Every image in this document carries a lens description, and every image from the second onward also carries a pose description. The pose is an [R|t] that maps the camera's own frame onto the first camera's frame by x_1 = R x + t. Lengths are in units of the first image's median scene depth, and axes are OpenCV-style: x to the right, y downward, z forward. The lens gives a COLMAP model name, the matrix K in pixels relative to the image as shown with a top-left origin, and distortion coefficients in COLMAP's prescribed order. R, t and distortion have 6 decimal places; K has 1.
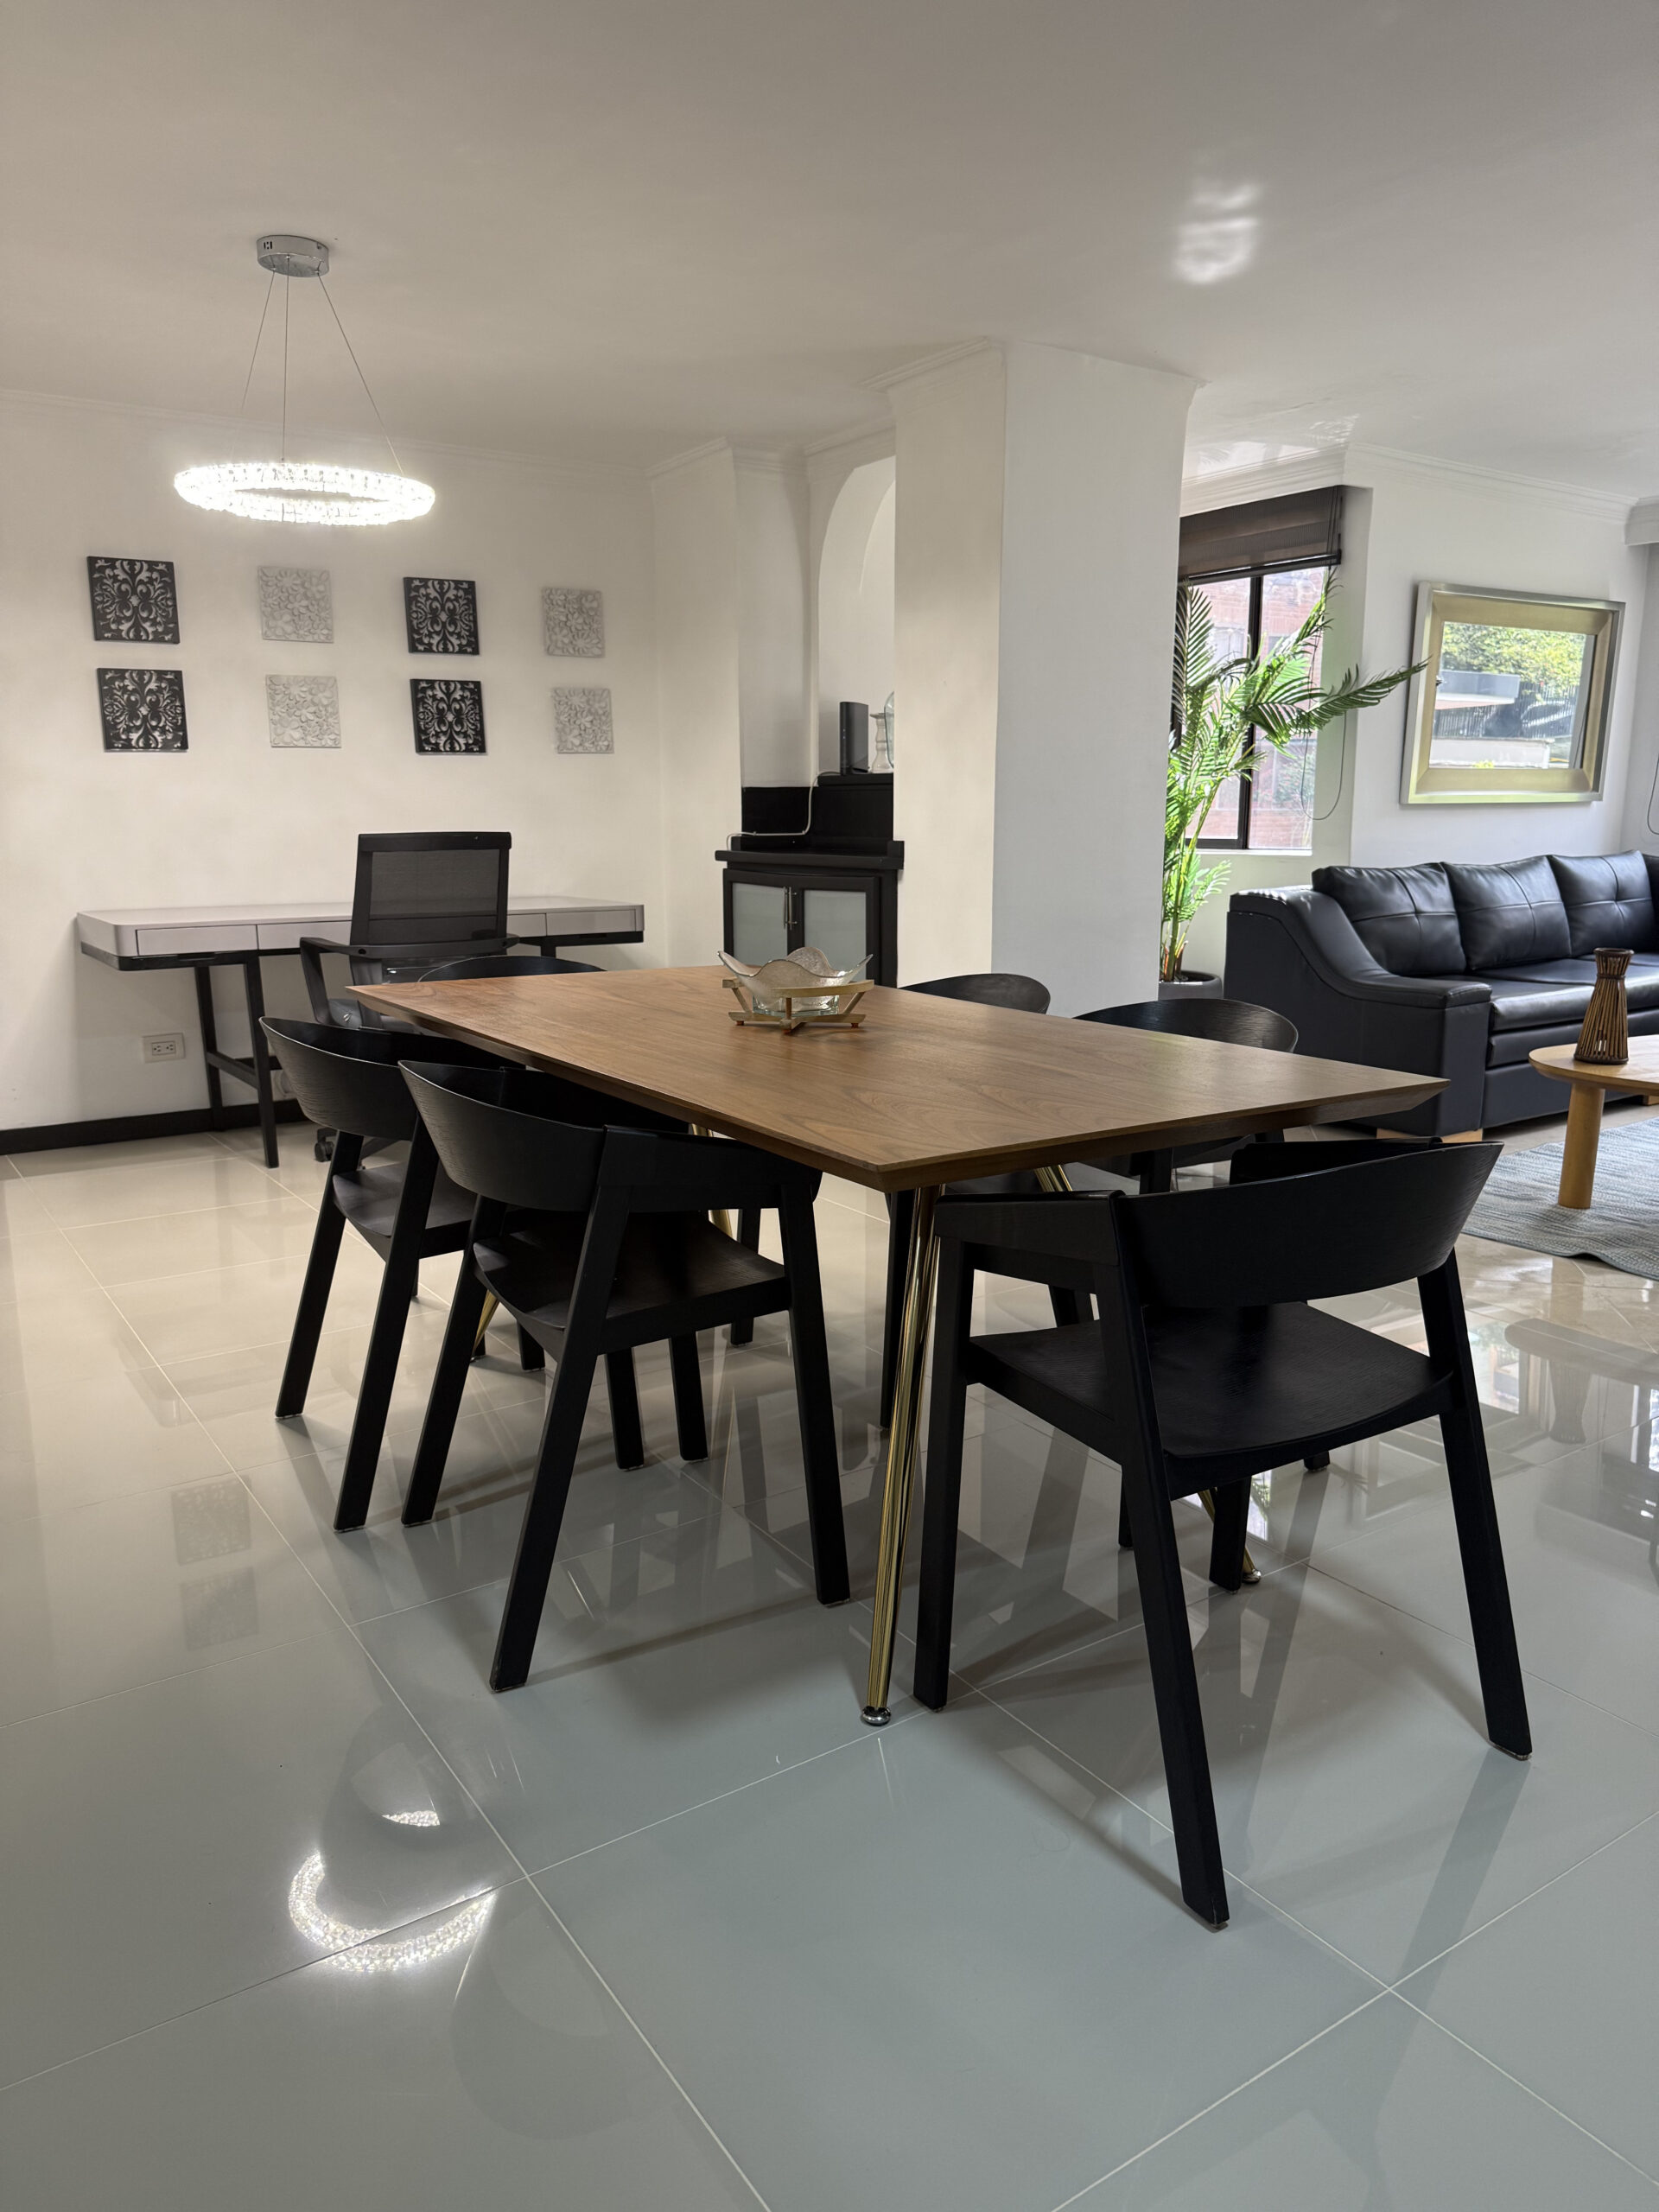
lens RADIAL K [[1567.3, 0, 806.2], [0, 1567.3, 1120.7], [0, 0, 1]] dist [0.115119, -0.209602]
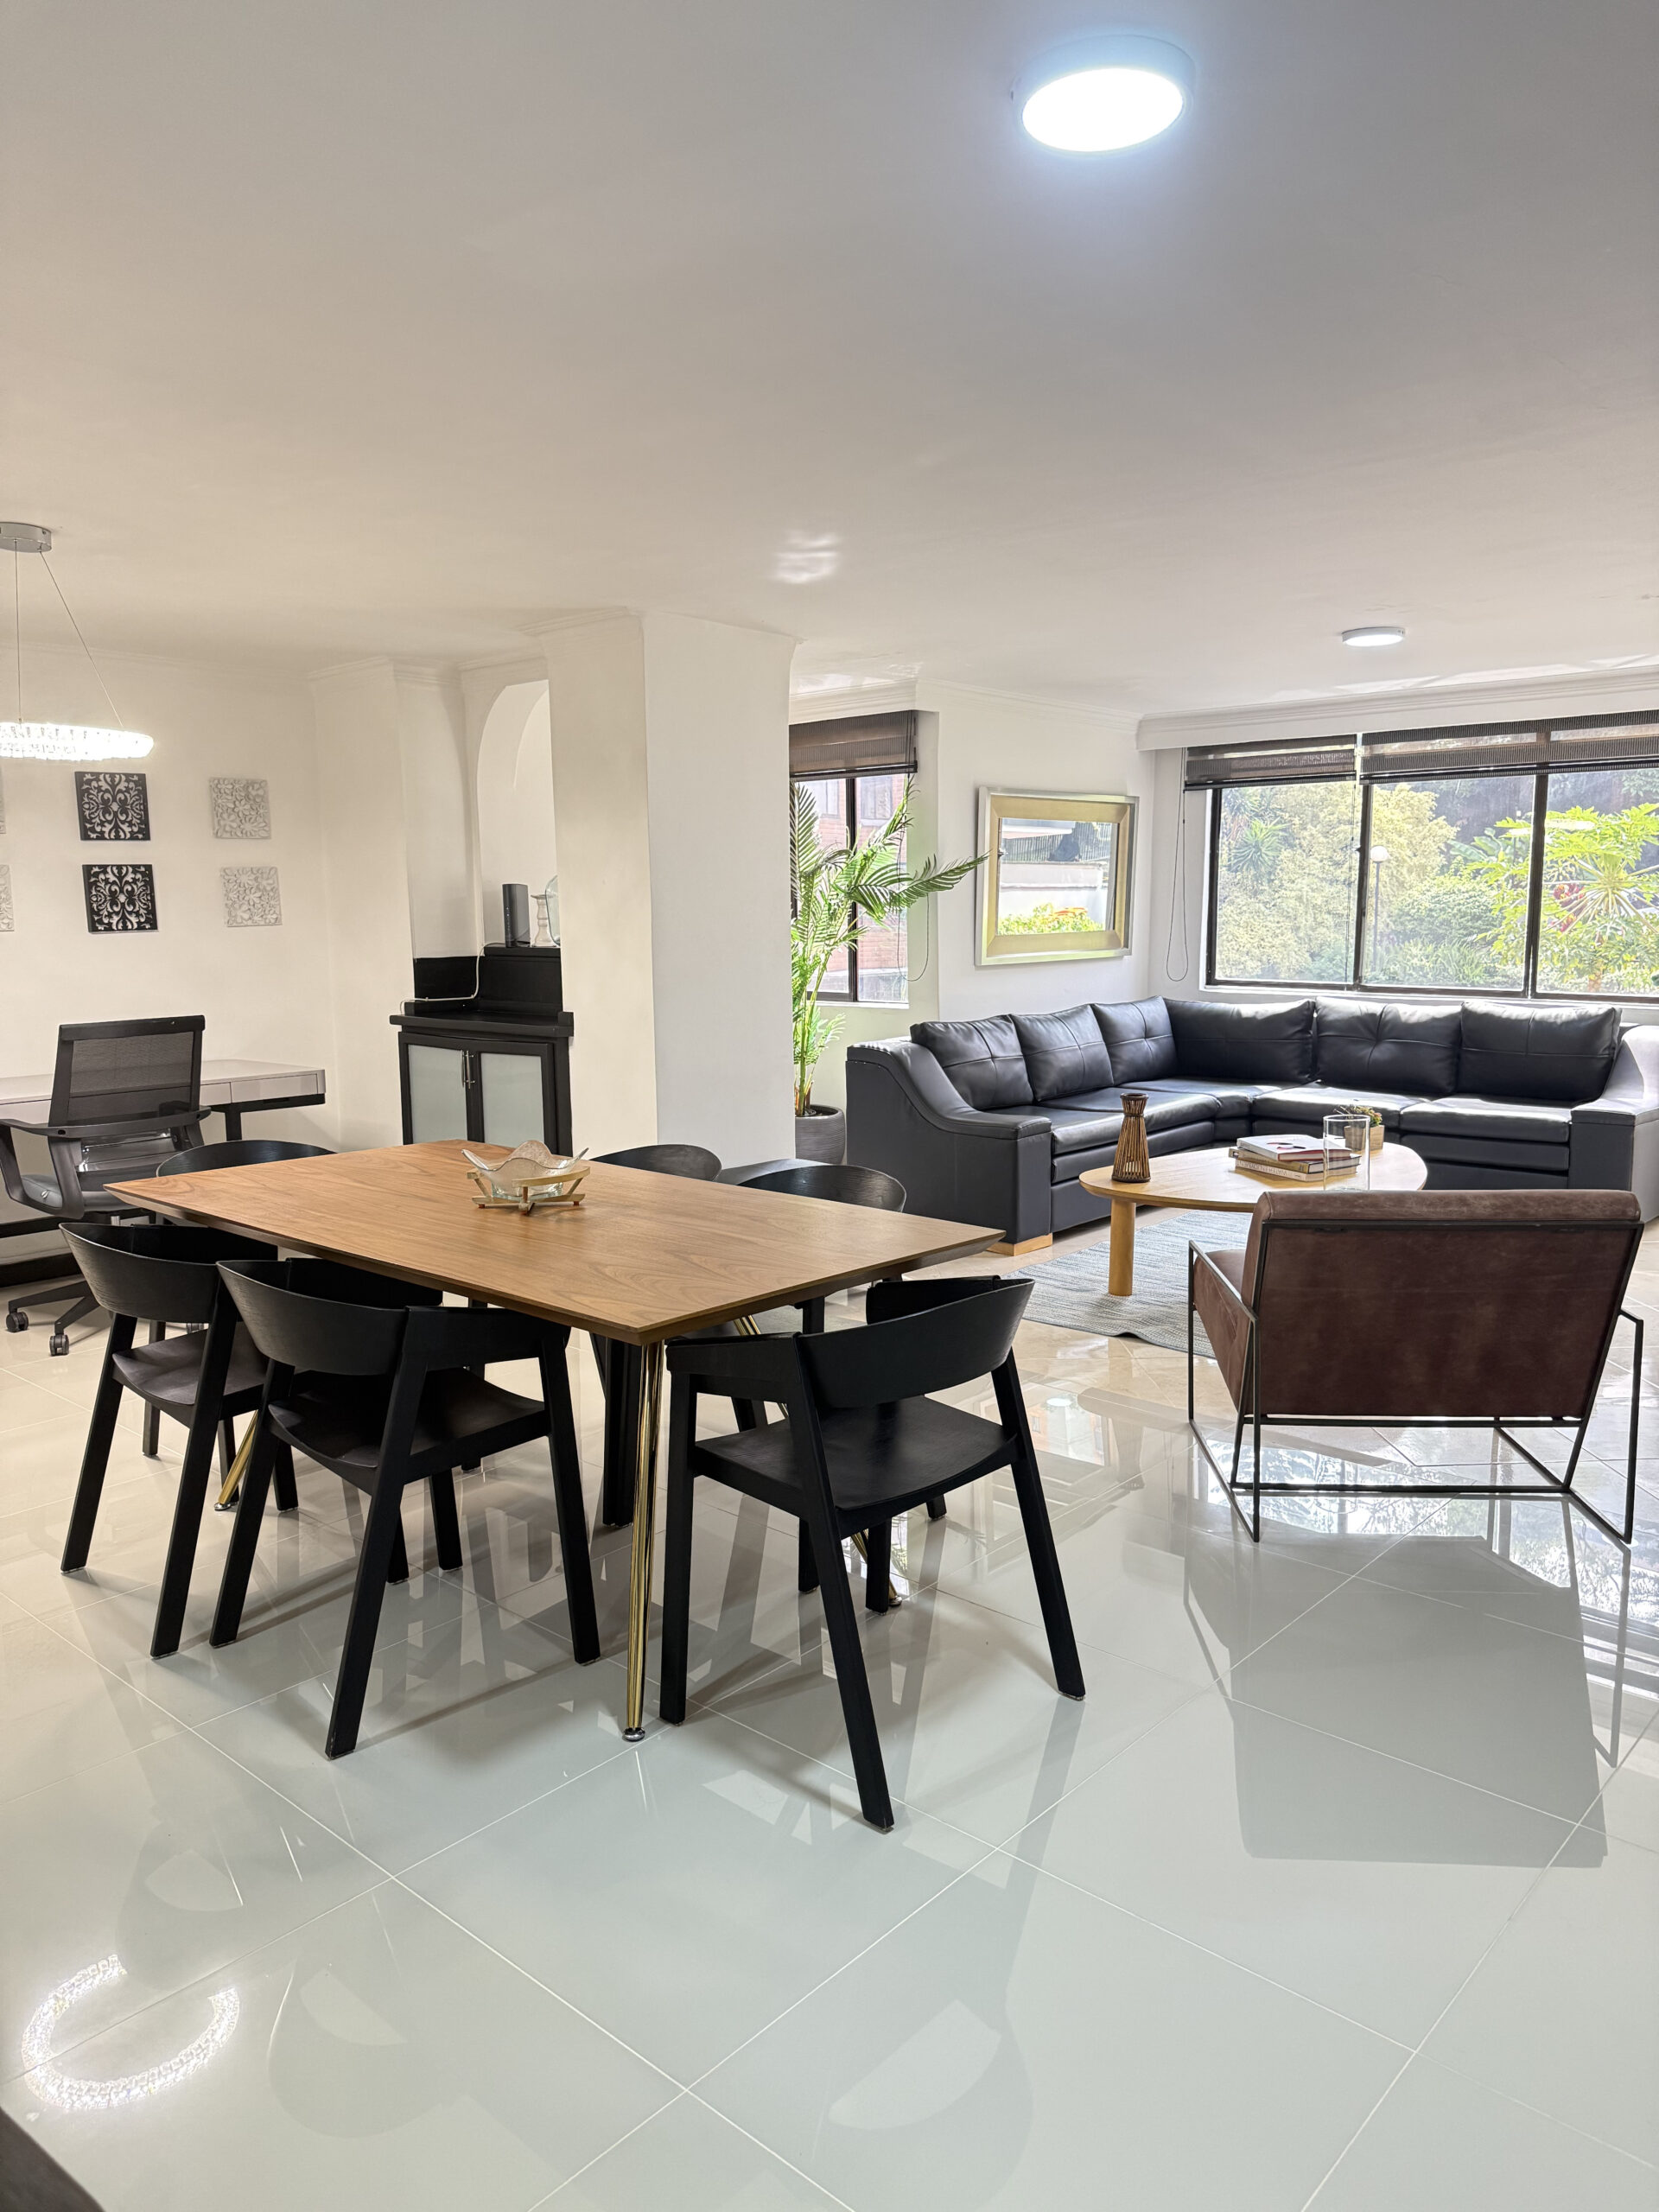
lens RADIAL K [[1548.5, 0, 831.5], [0, 1548.5, 1121.7], [0, 0, 1]] dist [0.200646, -0.443792]
pose [[0.967959, -0.040591, 0.247806, -0.035561], [0.056737, 0.996682, -0.058364, -0.018496], [-0.244615, 0.070554, 0.967050, -0.126458]]
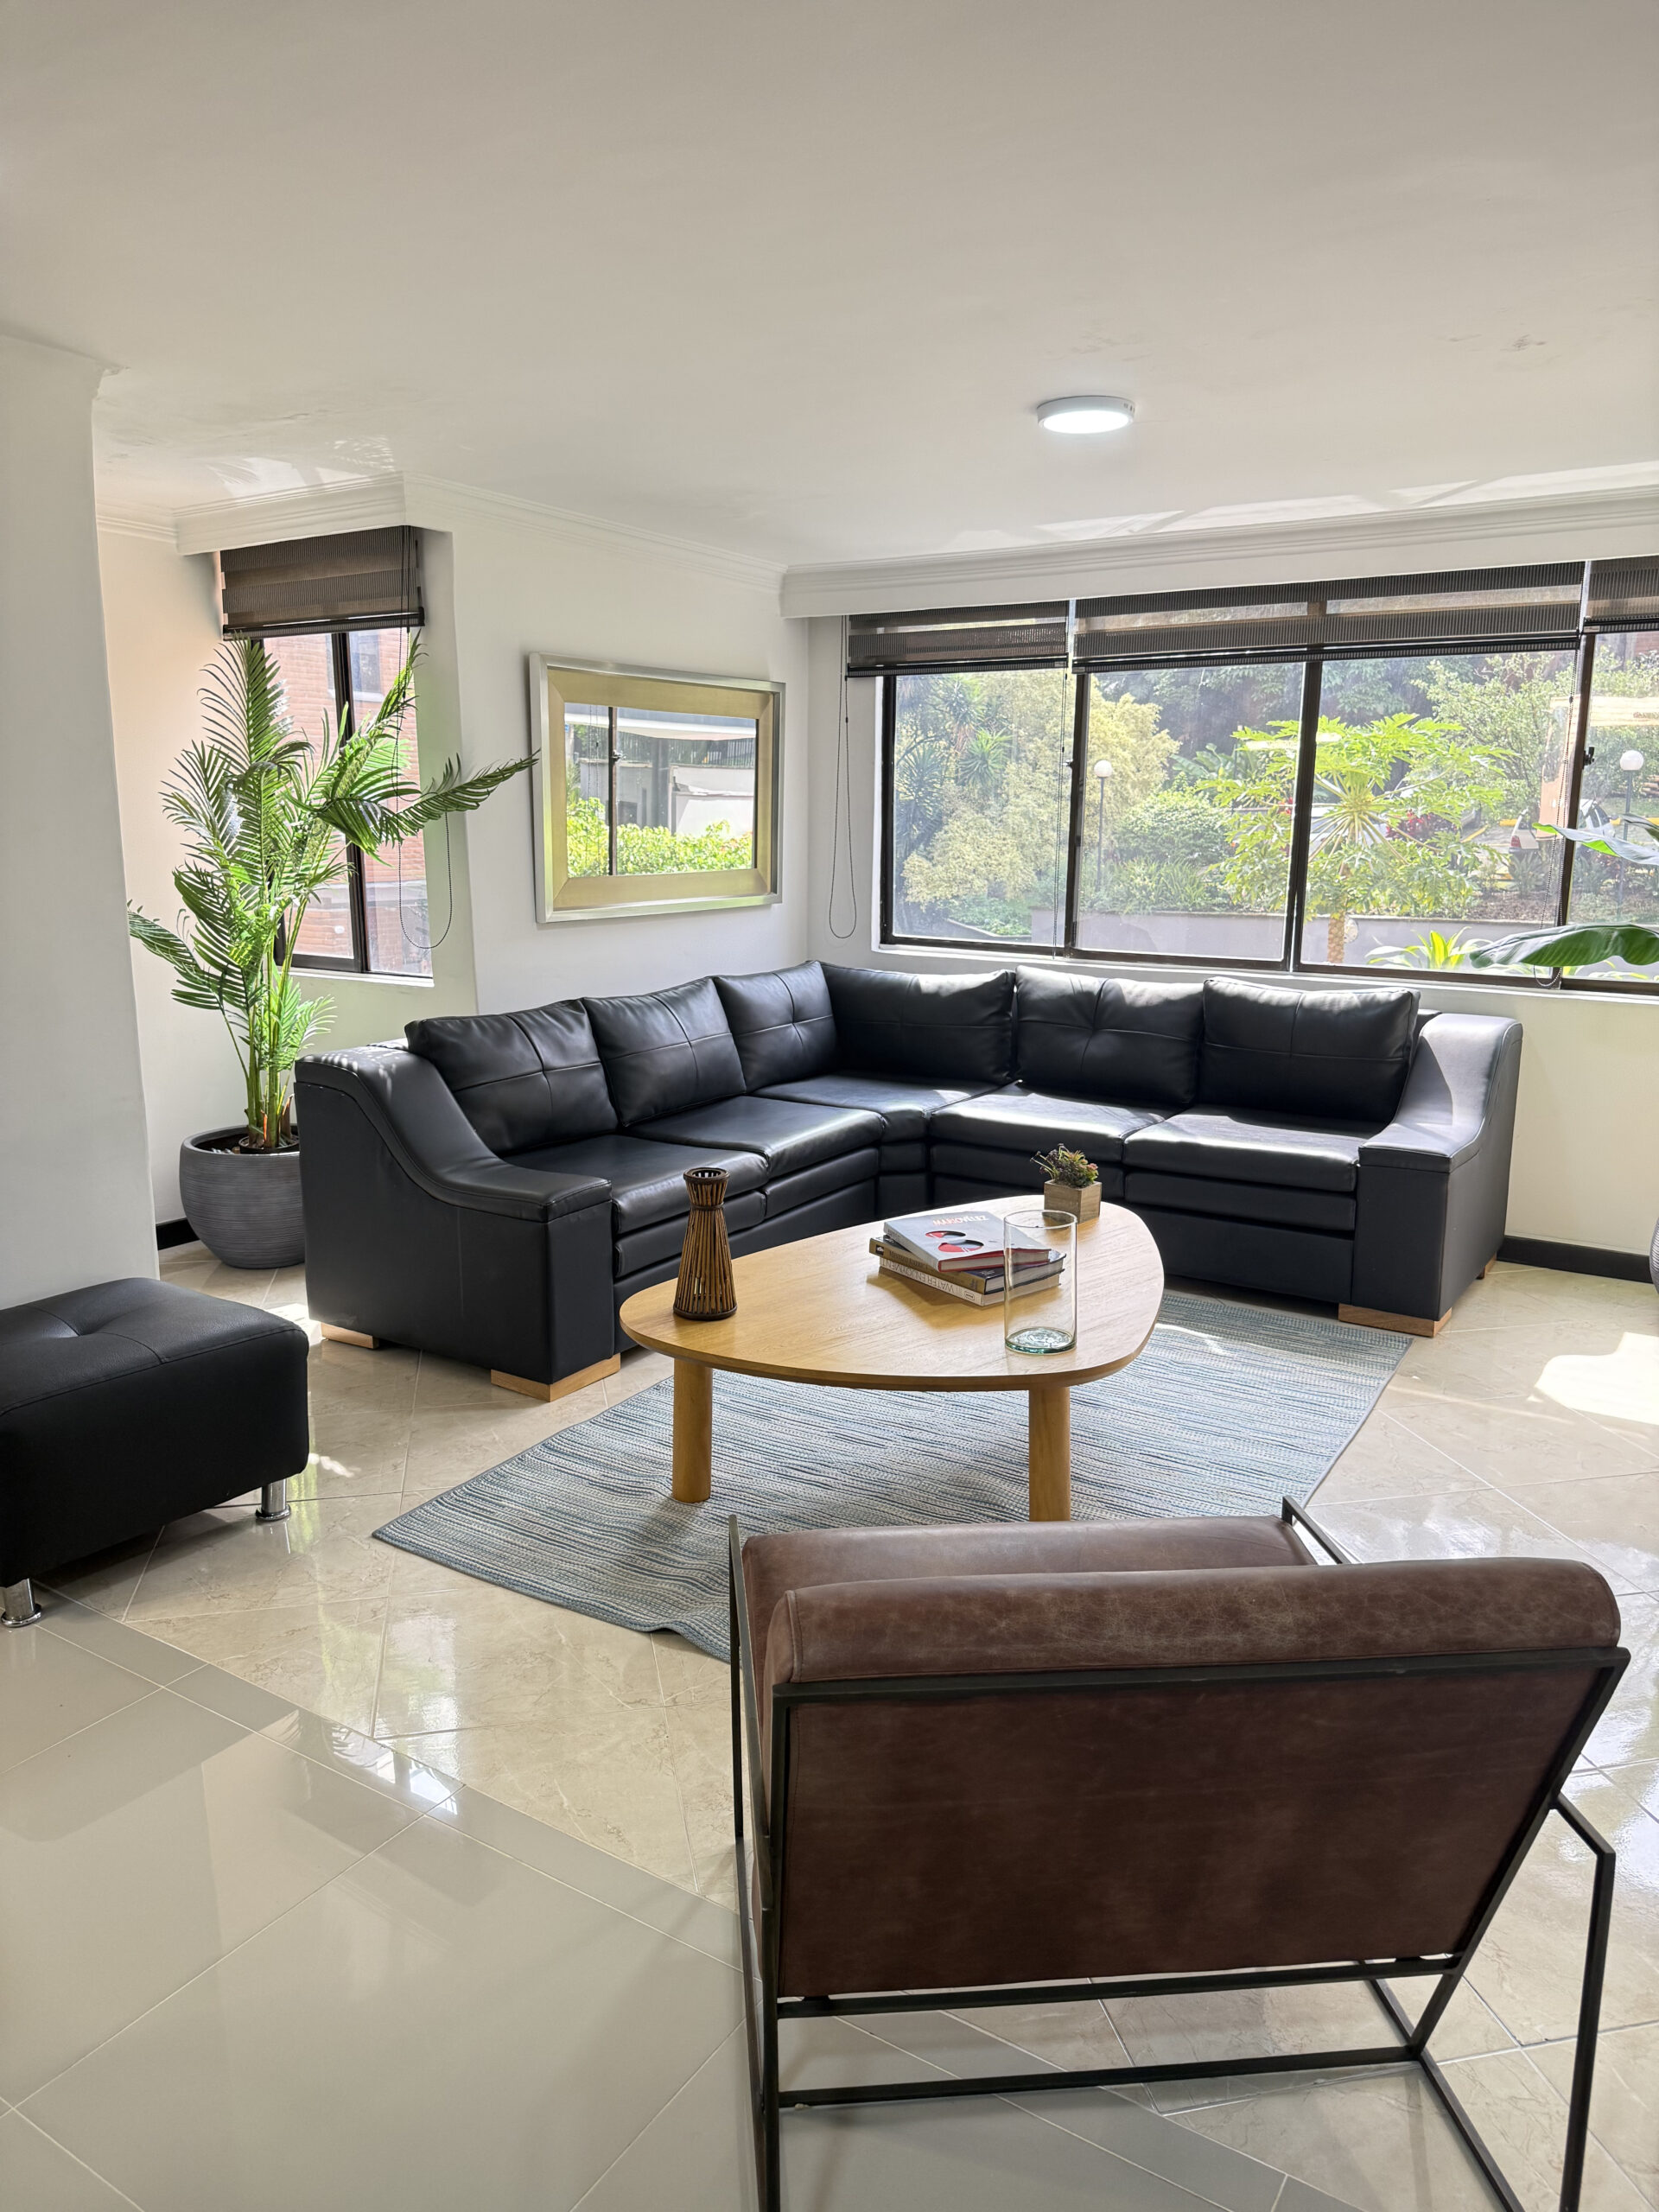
lens RADIAL K [[1548.5, 0, 831.5], [0, 1548.5, 1121.7], [0, 0, 1]] dist [0.200646, -0.443792]
pose [[0.915066, -0.073304, 0.396586, 0.200396], [0.075554, 0.997092, 0.009970, -0.100987], [-0.396163, 0.020840, 0.917944, 0.213079]]
